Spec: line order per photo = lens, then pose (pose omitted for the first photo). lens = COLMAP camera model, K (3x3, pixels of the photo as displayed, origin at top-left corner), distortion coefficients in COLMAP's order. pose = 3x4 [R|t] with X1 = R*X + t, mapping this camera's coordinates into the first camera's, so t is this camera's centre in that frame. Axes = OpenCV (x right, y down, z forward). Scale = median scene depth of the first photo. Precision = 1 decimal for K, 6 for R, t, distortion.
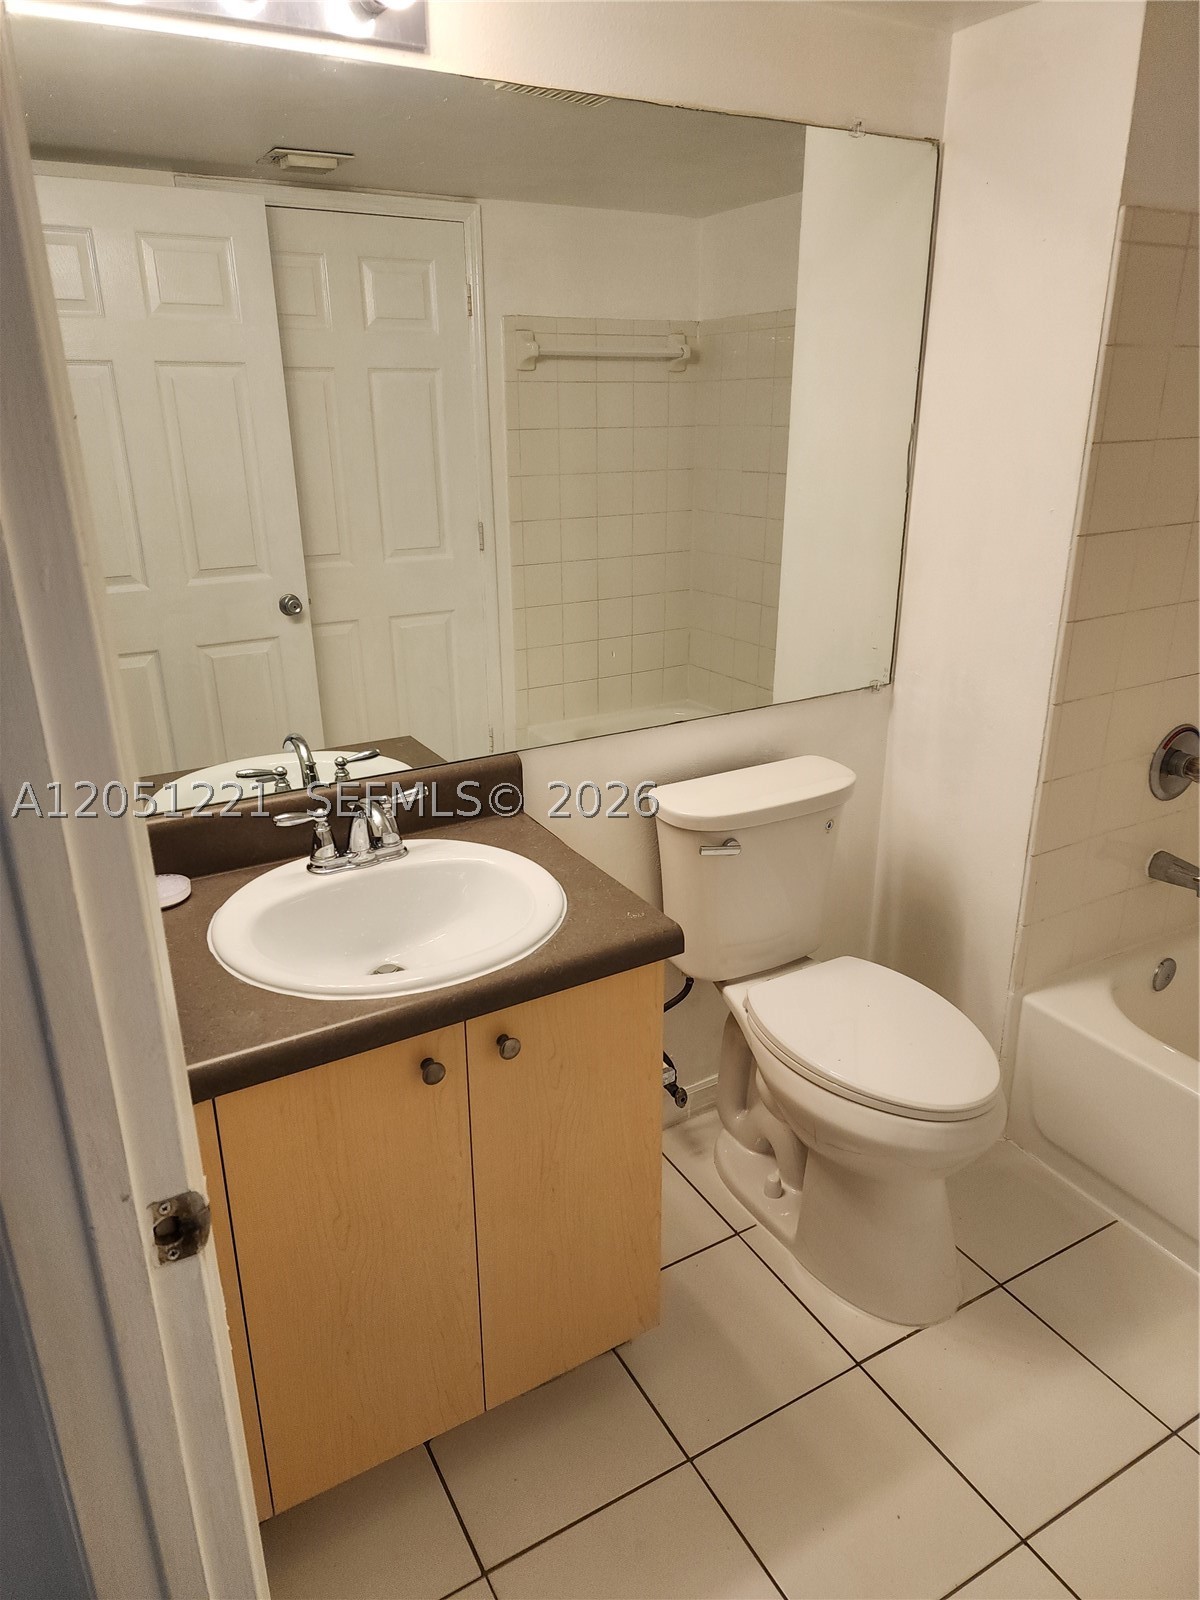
lens RADIAL K [[1070.1, 0, 603.6], [0, 1070.1, 792.9], [0, 0, 1]] dist [0.083043, -0.076264]
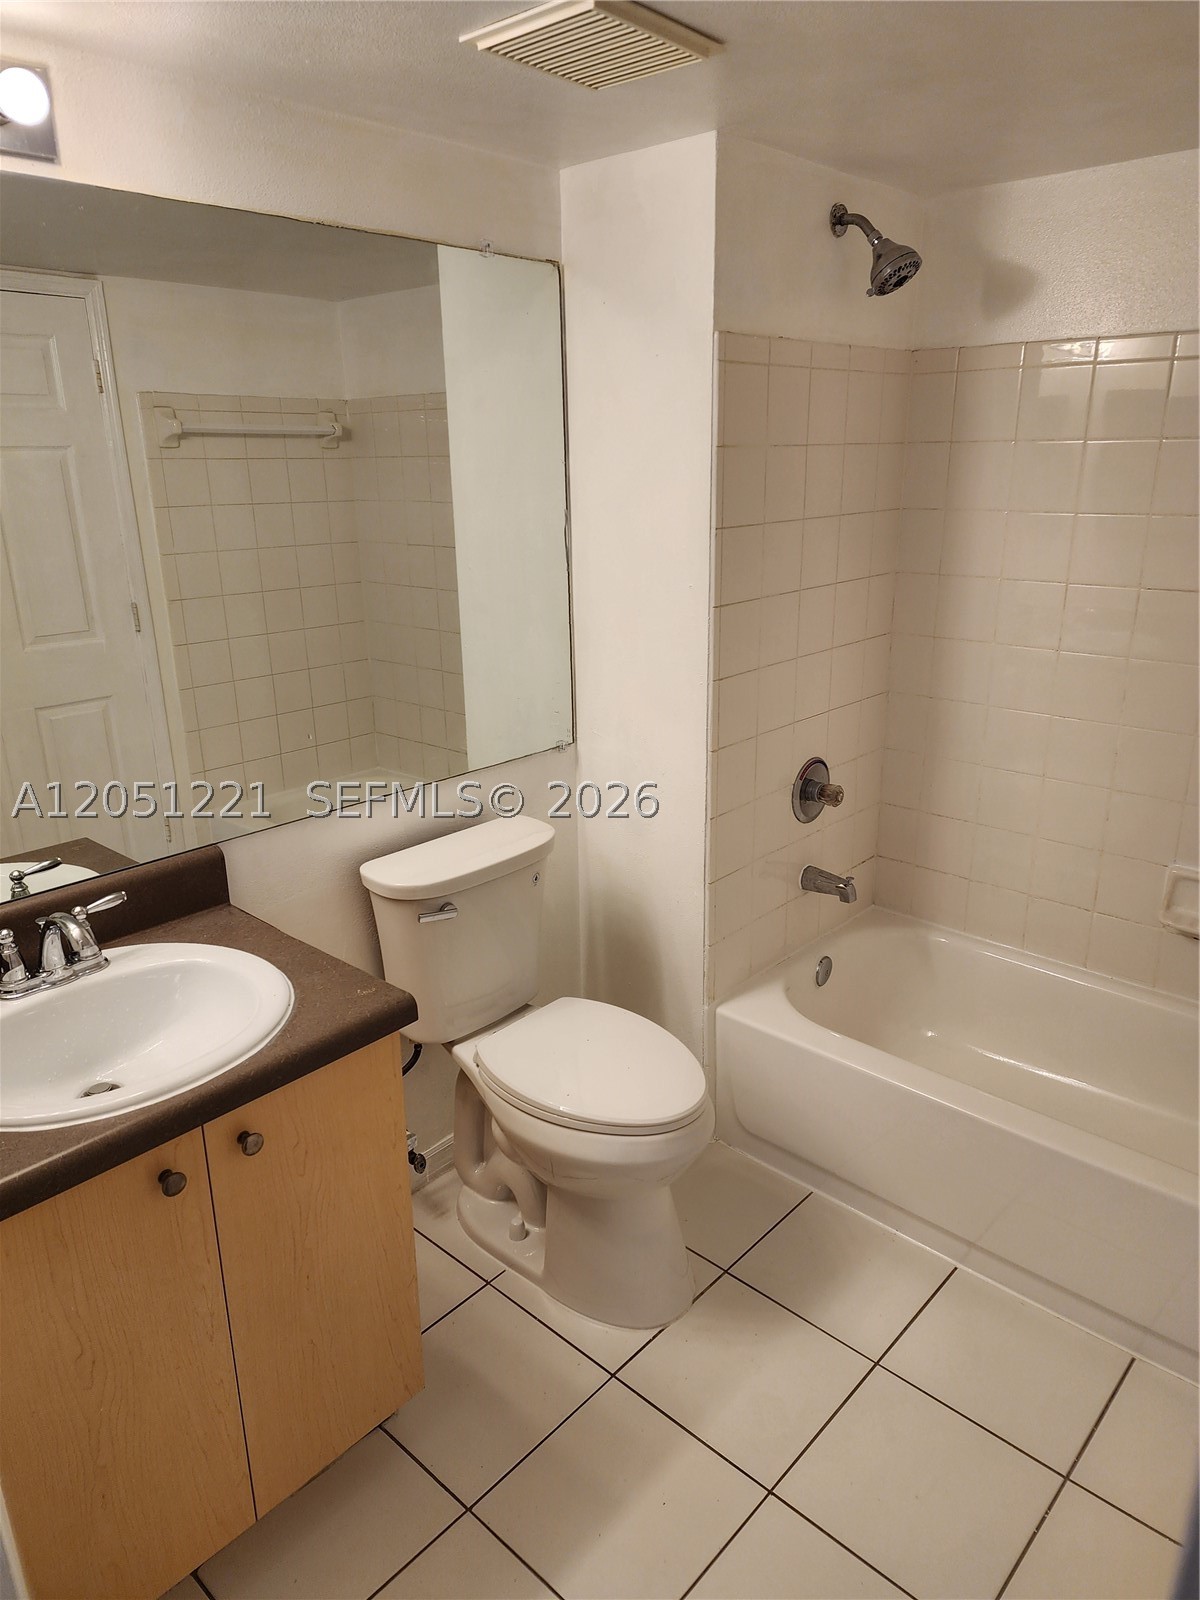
lens RADIAL K [[1070.1, 0, 617.2], [0, 1070.1, 805.8], [0, 0, 1]] dist [0.083043, -0.076264]
pose [[0.949638, -0.099905, 0.296997, -0.022784], [0.111625, 0.993491, -0.022724, -0.009010], [-0.292793, 0.054732, 0.954608, -0.051781]]
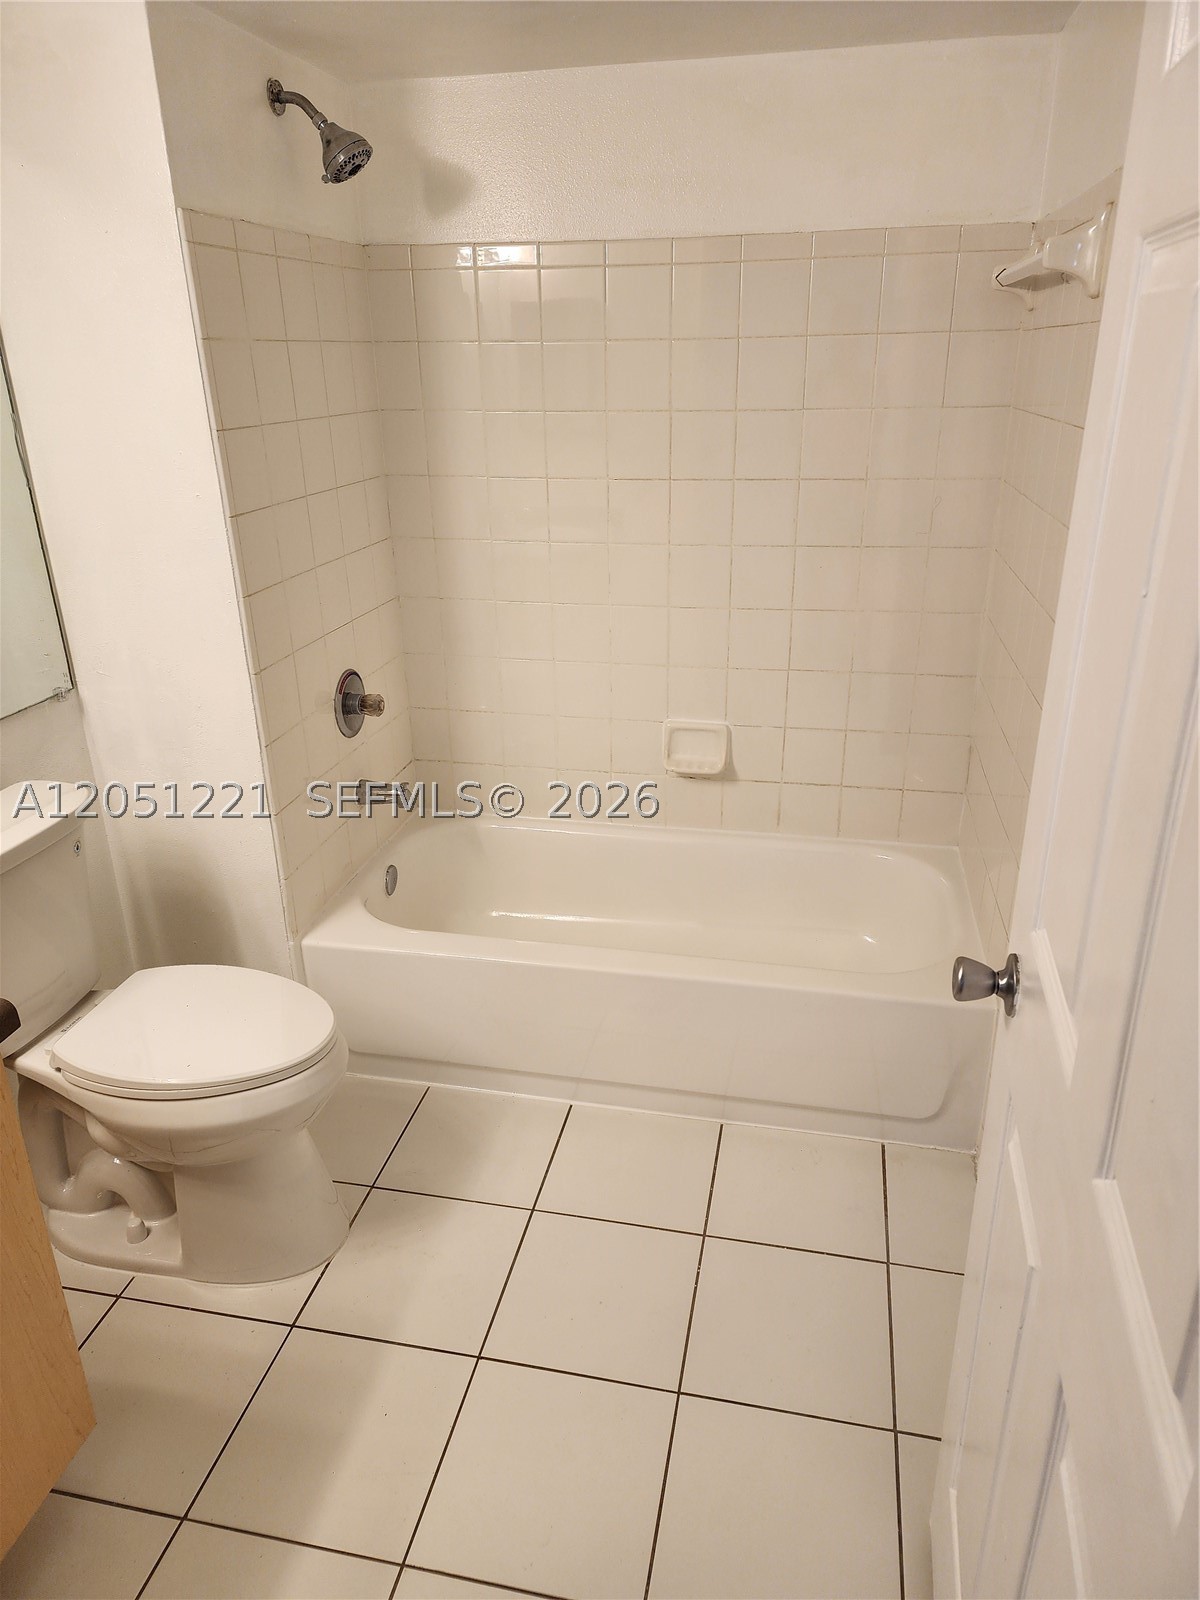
lens RADIAL K [[1070.1, 0, 610.6], [0, 1070.1, 798.0], [0, 0, 1]] dist [0.083043, -0.076264]
pose [[0.658879, -0.286167, 0.695691, -0.130234], [0.268748, 0.953329, 0.137617, -0.016237], [-0.702604, 0.096293, 0.705036, 0.003752]]
